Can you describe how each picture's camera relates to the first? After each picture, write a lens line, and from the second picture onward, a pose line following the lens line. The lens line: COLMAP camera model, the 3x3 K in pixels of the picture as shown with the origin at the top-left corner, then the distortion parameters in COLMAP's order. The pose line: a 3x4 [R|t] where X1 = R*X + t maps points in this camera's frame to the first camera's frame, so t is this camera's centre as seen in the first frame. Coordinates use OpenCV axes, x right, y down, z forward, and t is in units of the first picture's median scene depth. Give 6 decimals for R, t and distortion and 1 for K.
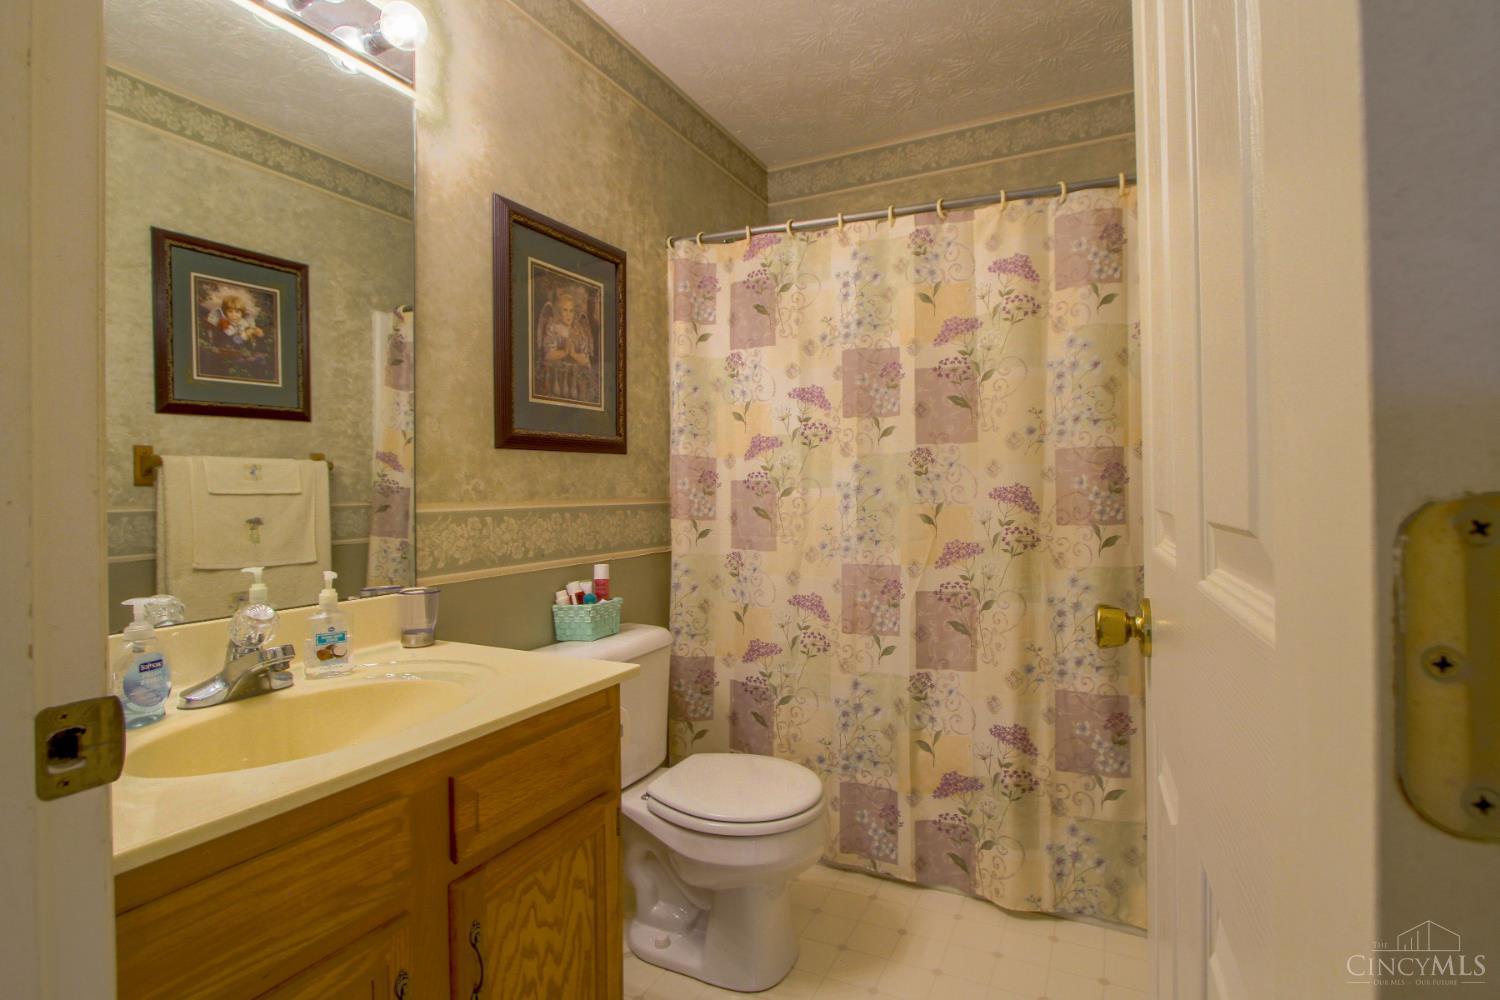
lens RADIAL K [[701.1, 0, 749.3], [0, 701.1, 495.1], [0, 0, 1]] dist [-0.017289, 0.002208]
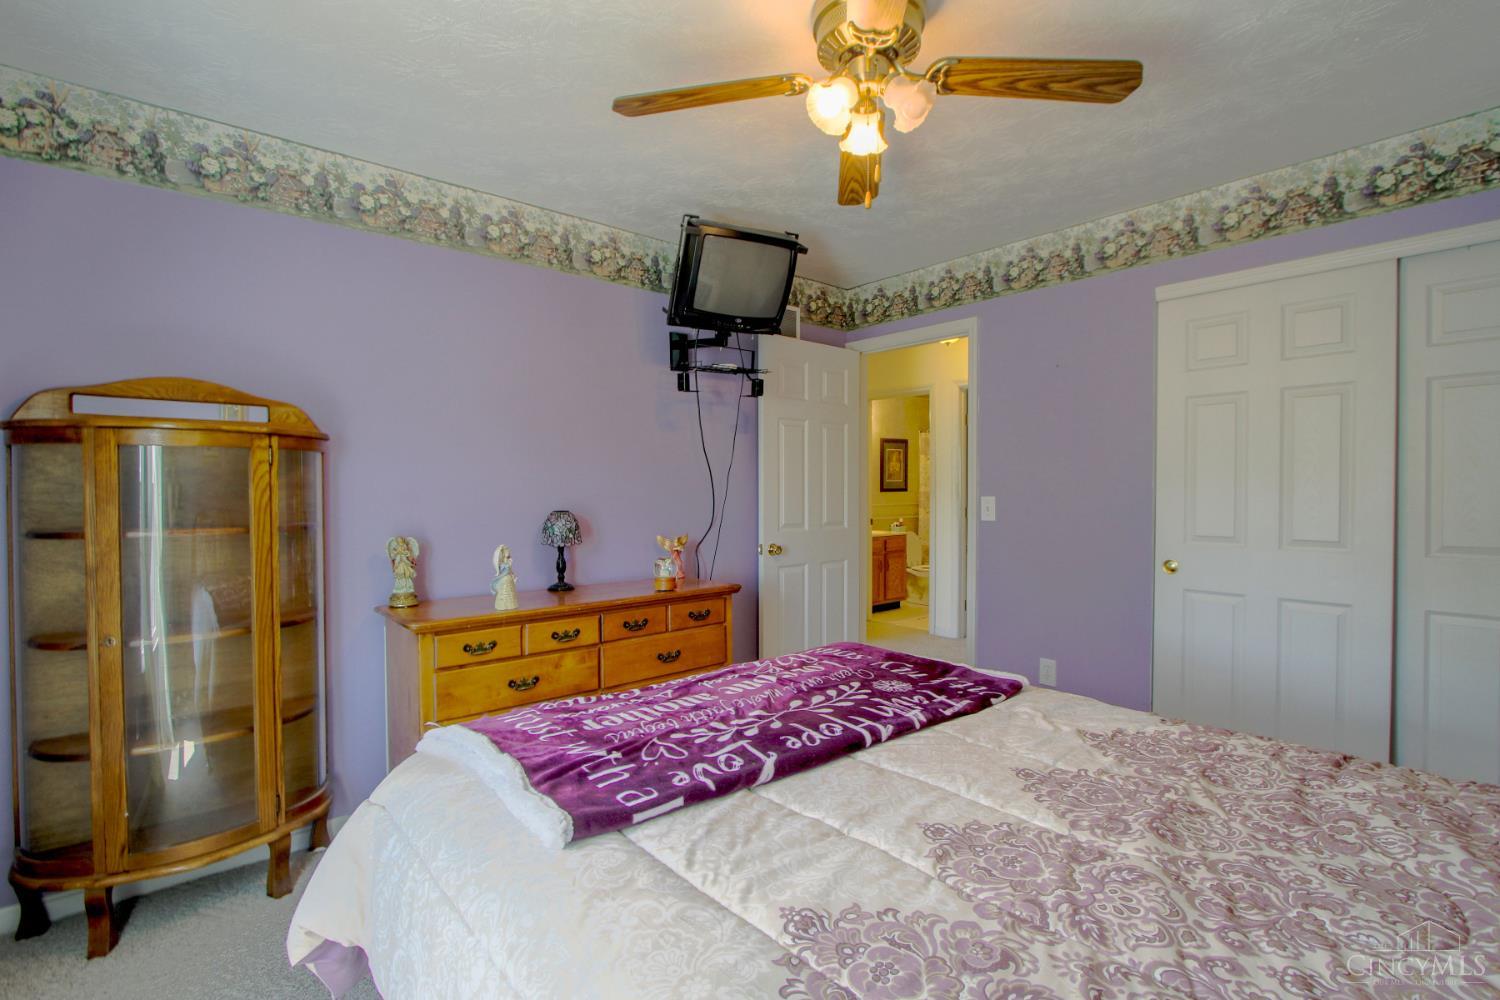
lens RADIAL K [[701.1, 0, 761.4], [0, 701.1, 495.0], [0, 0, 1]] dist [-0.017289, 0.002208]
pose [[0.936933, 0.016639, -0.349112, 0.413203], [-0.012545, 0.999824, 0.013984, -0.079616], [0.349283, -0.008723, 0.936977, -2.857531]]
